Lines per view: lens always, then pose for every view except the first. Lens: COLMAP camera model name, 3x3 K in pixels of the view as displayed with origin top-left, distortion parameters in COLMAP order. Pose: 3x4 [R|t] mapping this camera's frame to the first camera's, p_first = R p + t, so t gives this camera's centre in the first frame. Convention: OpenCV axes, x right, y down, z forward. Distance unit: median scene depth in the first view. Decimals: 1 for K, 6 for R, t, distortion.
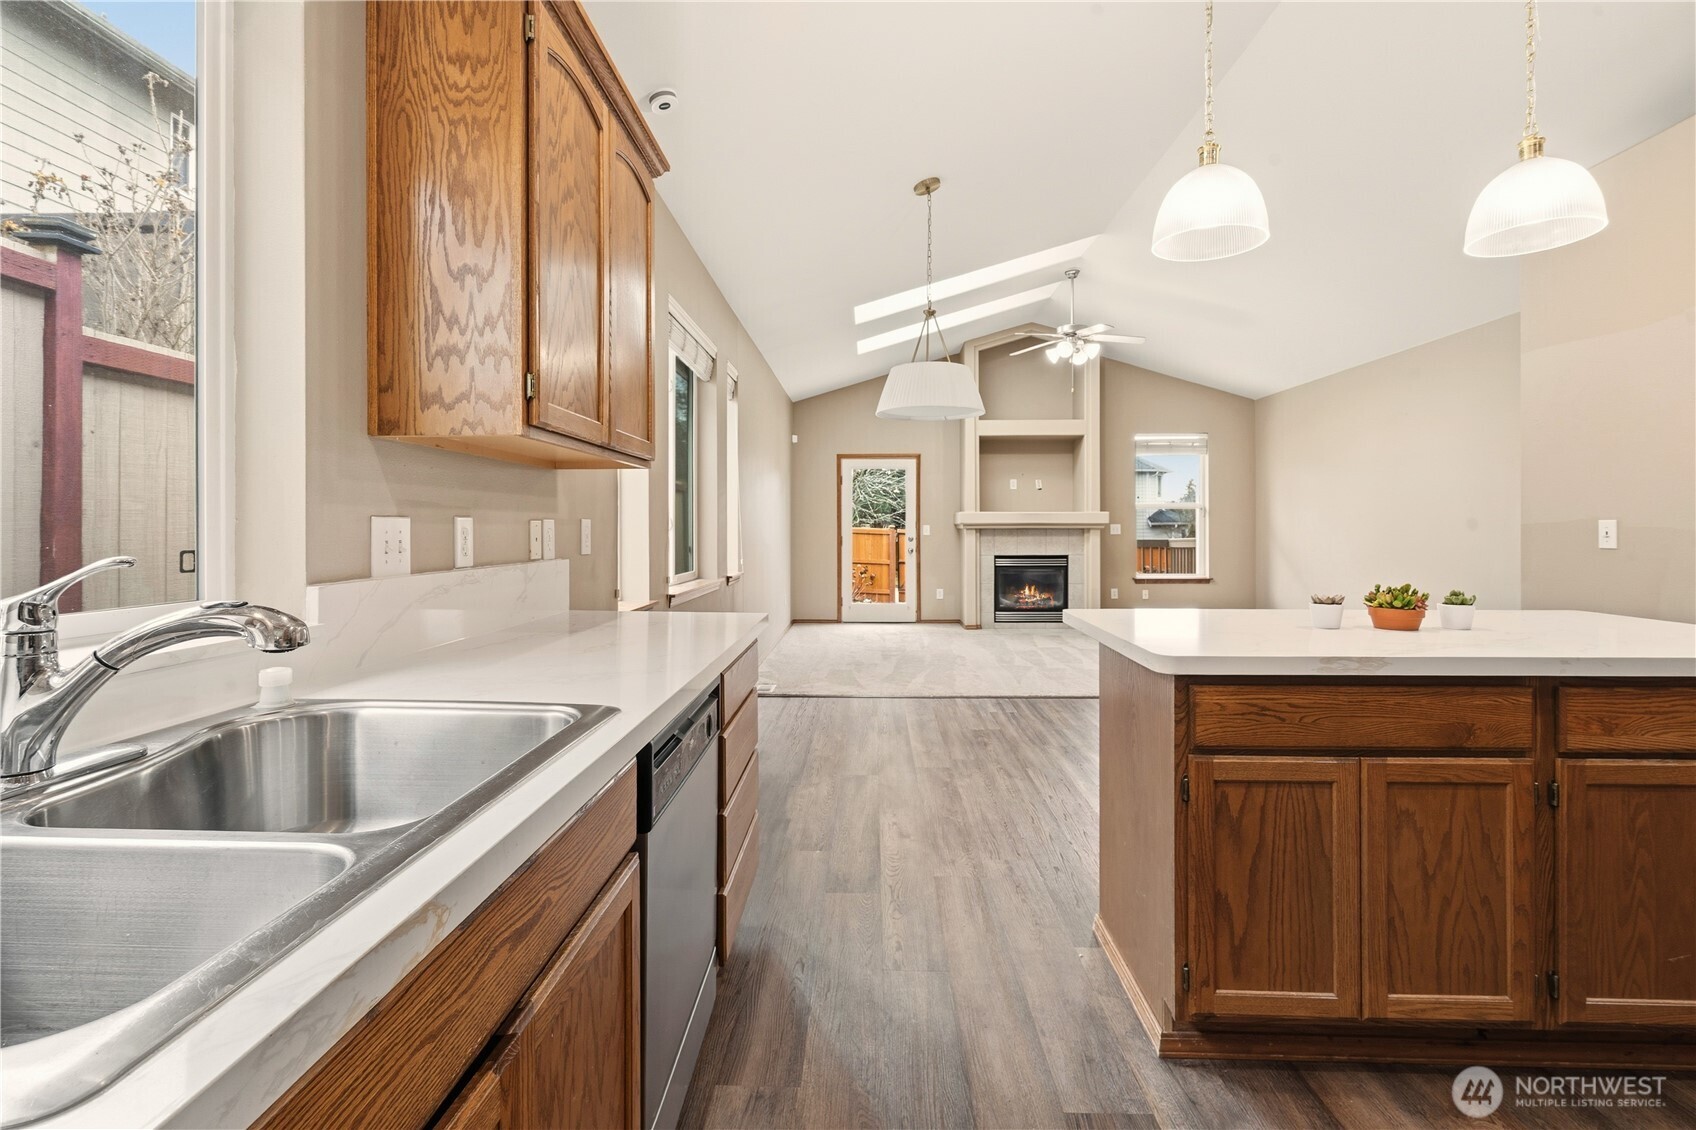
lens RADIAL K [[778.8, 0, 841.9], [0, 778.8, 526.5], [0, 0, 1]] dist [0.000877, 0.000118]
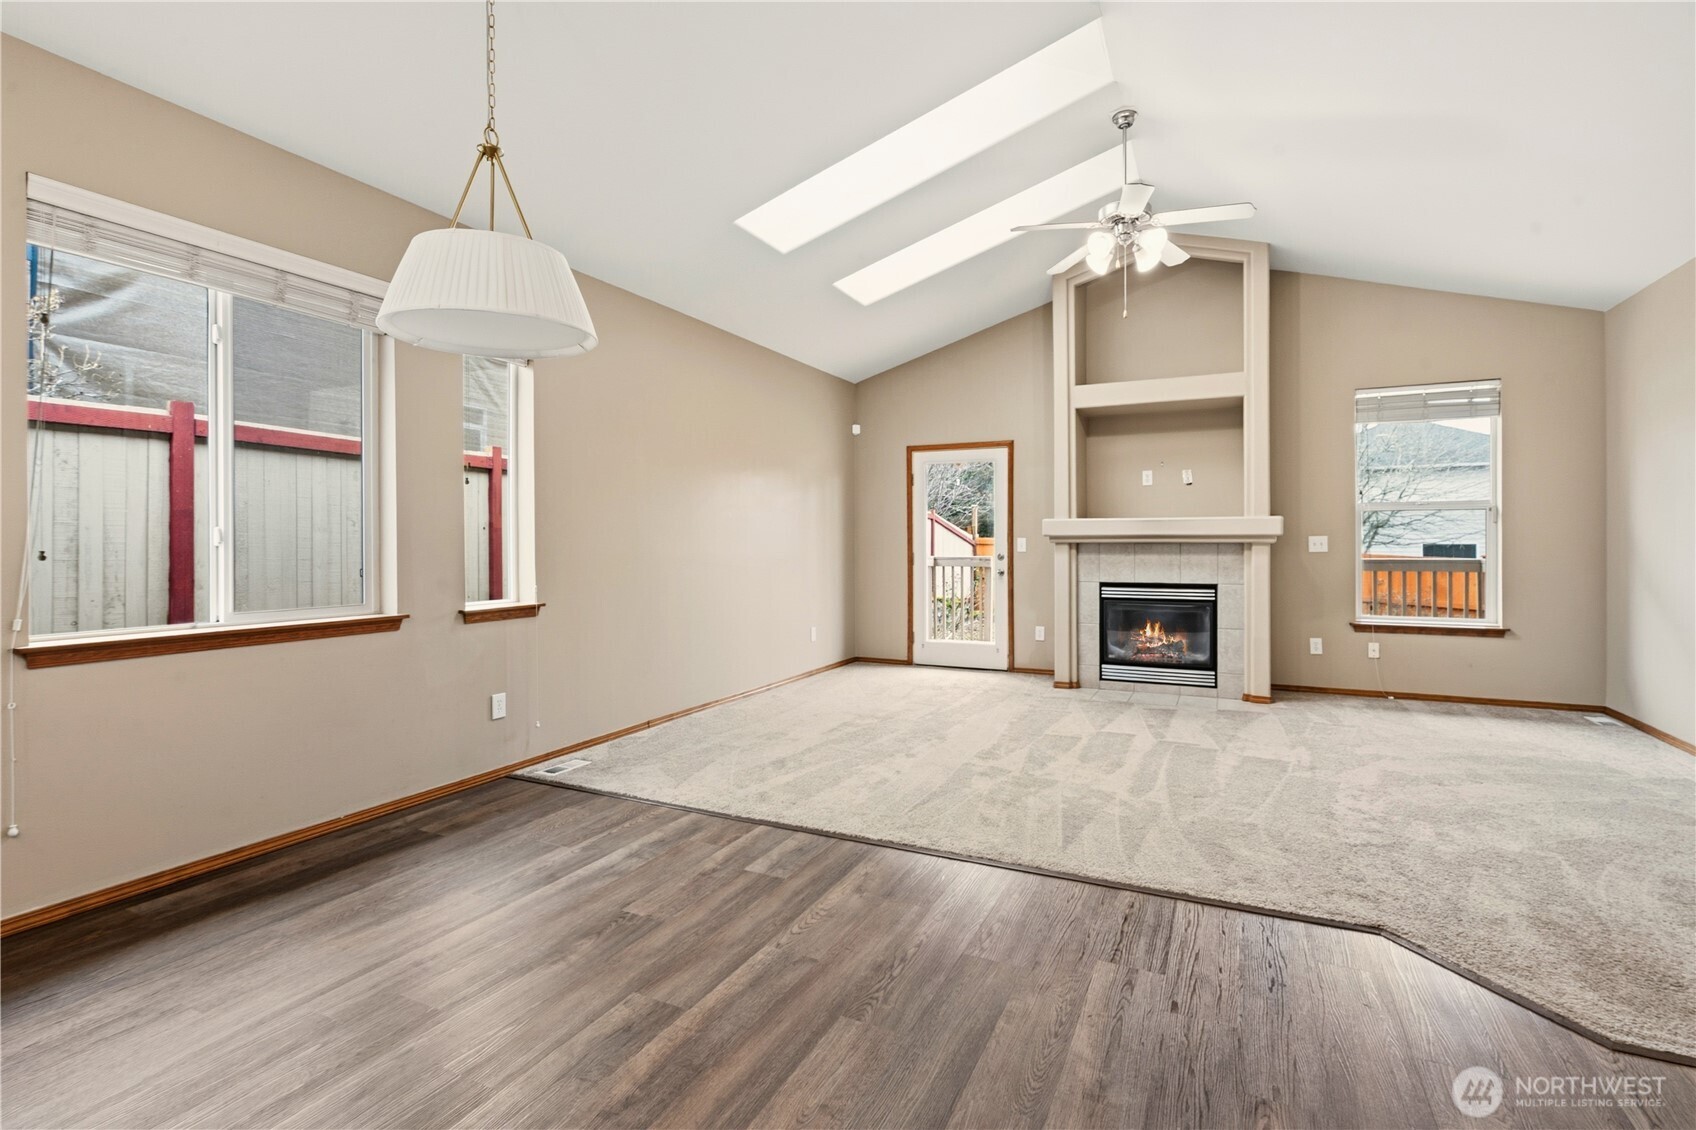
lens RADIAL K [[788.2, 0, 847.0], [0, 788.2, 543.6], [0, 0, 1]] dist [0.000813, 0.000089]
pose [[0.916336, 0.000859, -0.400410, 0.269955], [0.001134, 0.999988, 0.004742, -0.000152], [0.400409, -0.004799, 0.916324, 0.277310]]
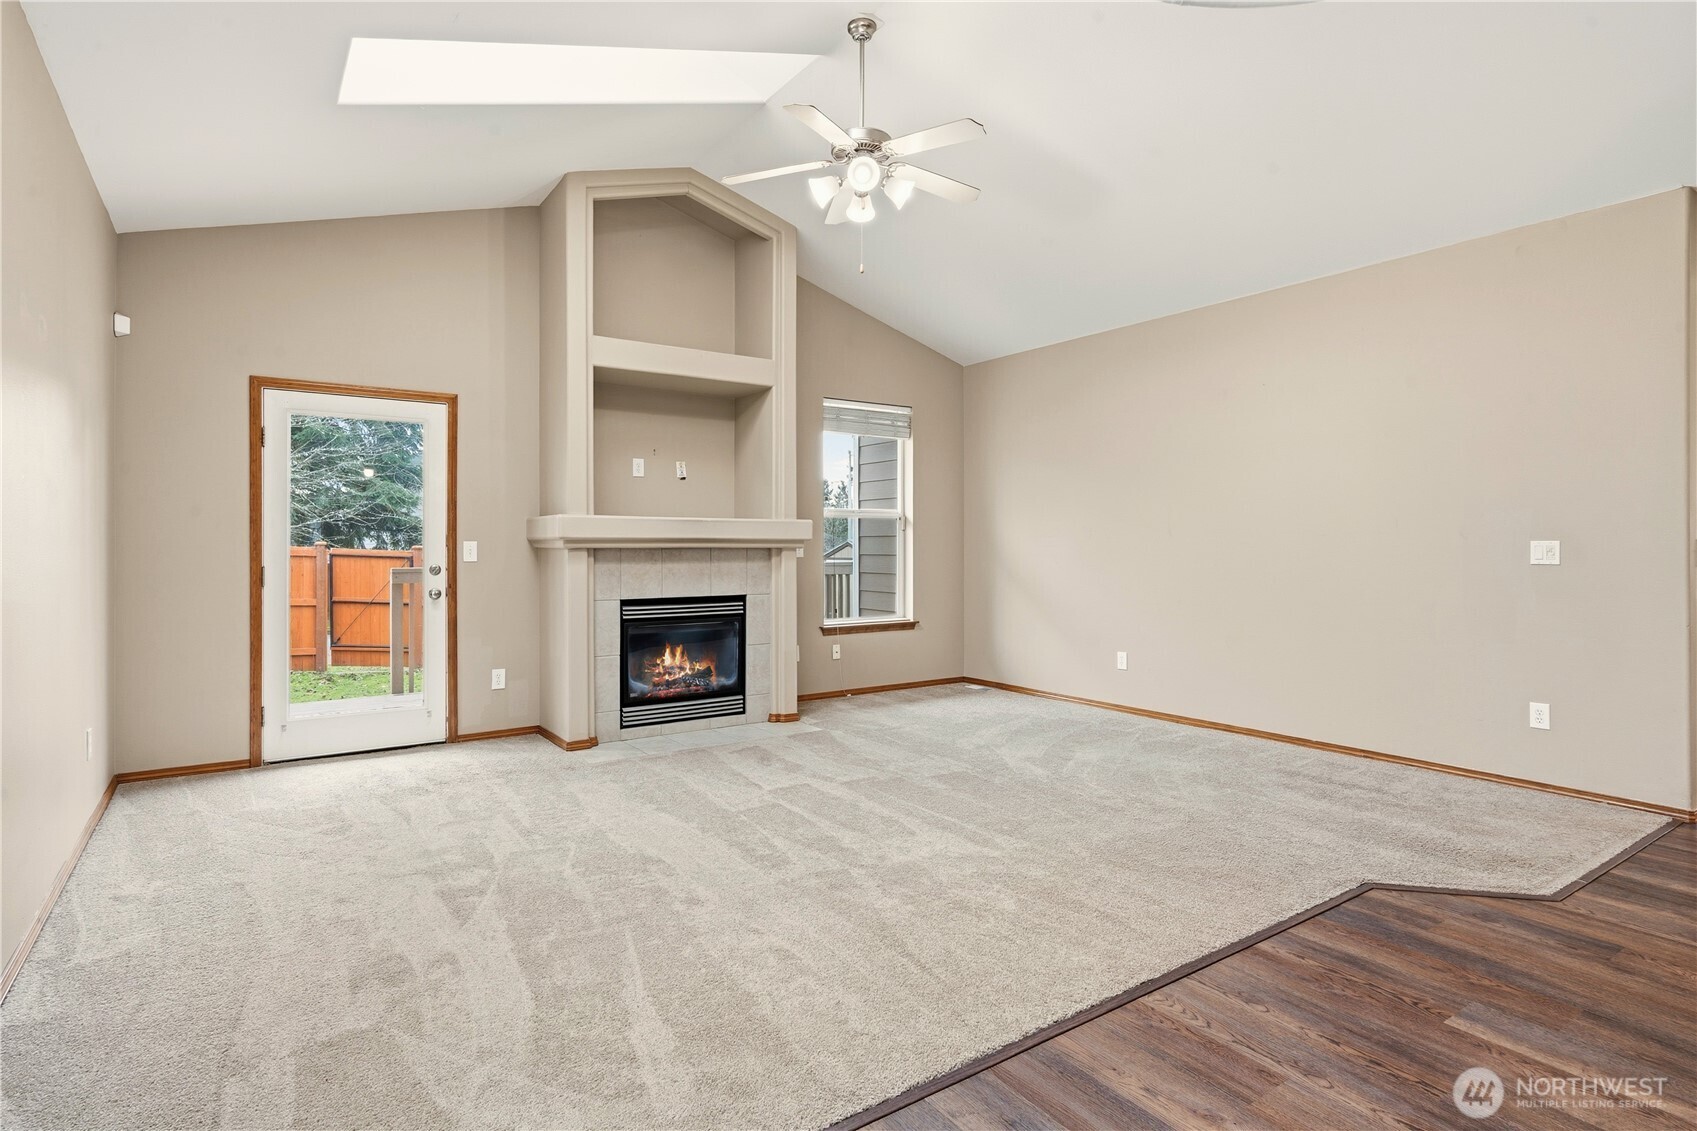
lens RADIAL K [[877.7, 0, 846.9], [0, 877.7, 542.9], [0, 0, 1]] dist [-0.020612, 0.024666]
pose [[0.800267, 0.002790, 0.599637, -0.034160], [-0.000778, 0.999993, -0.003615, 0.001188], [-0.599643, 0.002426, 0.800264, 0.442374]]
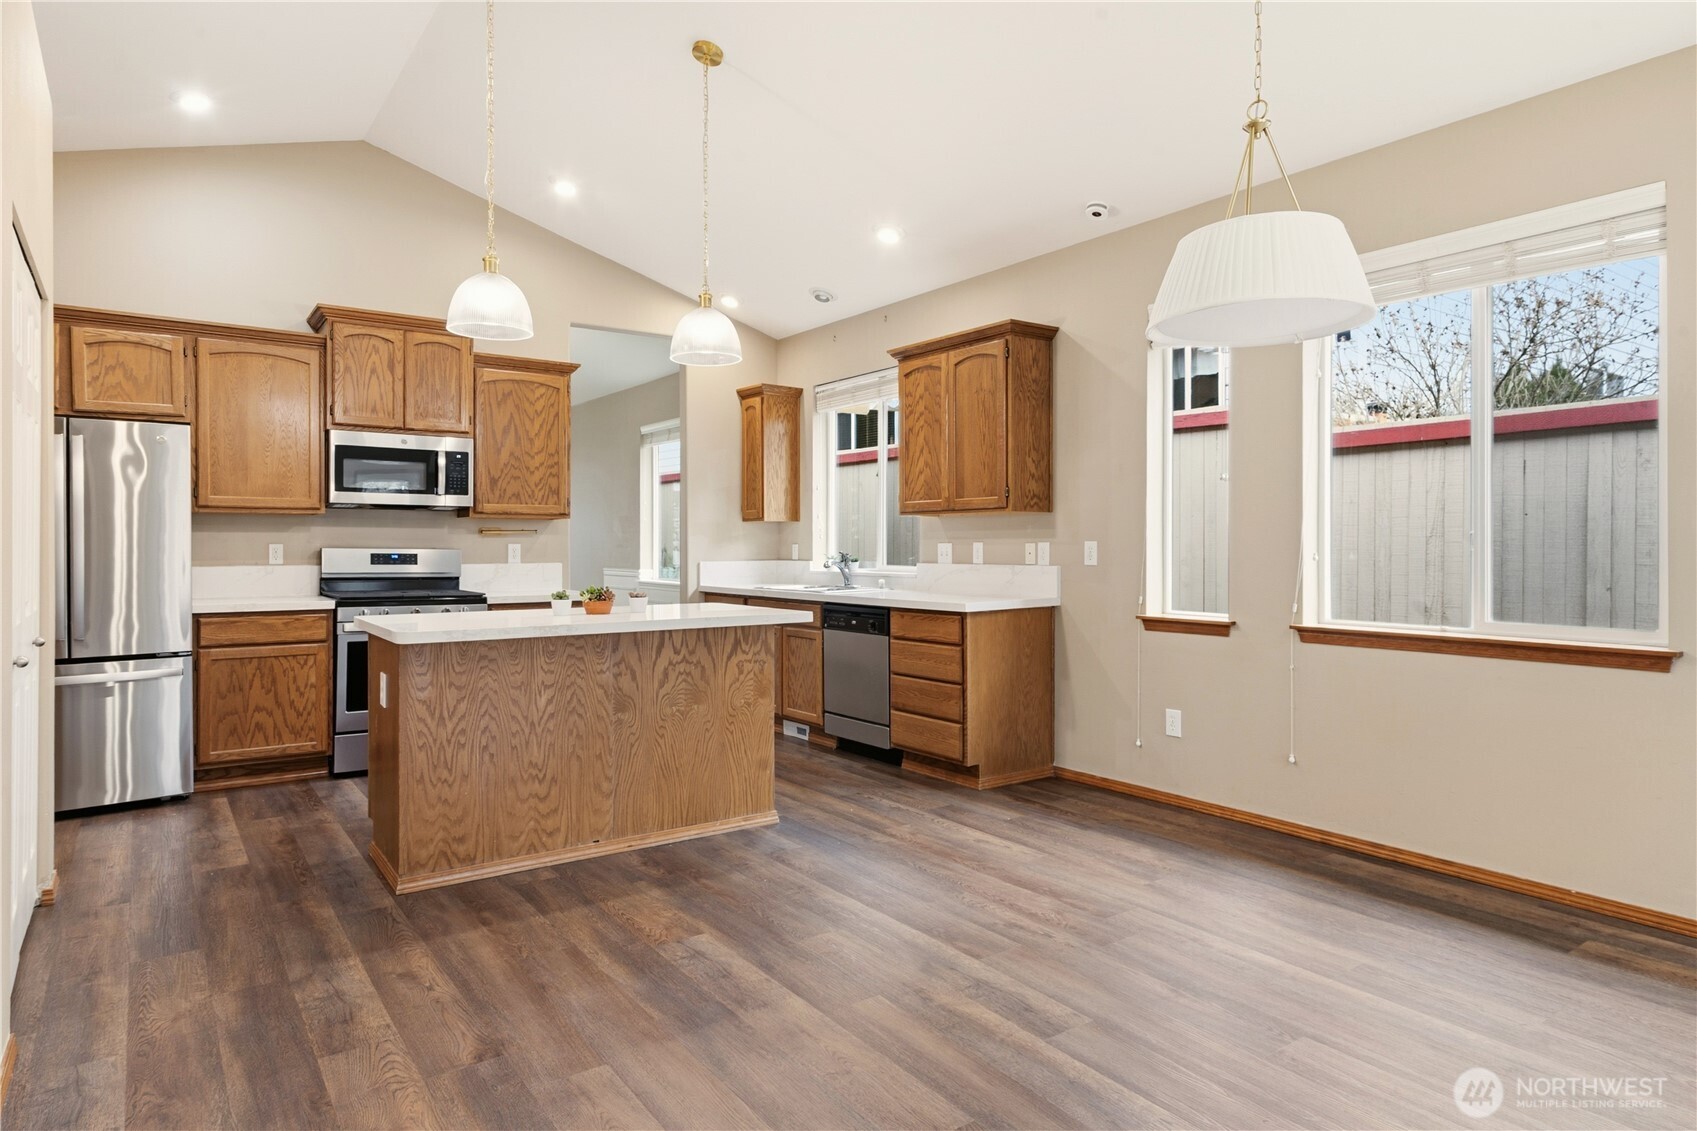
lens RADIAL K [[985.3, 0, 850.2], [0, 985.3, 555.6], [0, 0, 1]] dist [-0.000899, 0.002124]
pose [[-0.788082, 0.009339, -0.615499, 0.344293], [0.003910, 0.999941, 0.010166, -0.000978], [0.615558, 0.005605, -0.788072, 0.645659]]
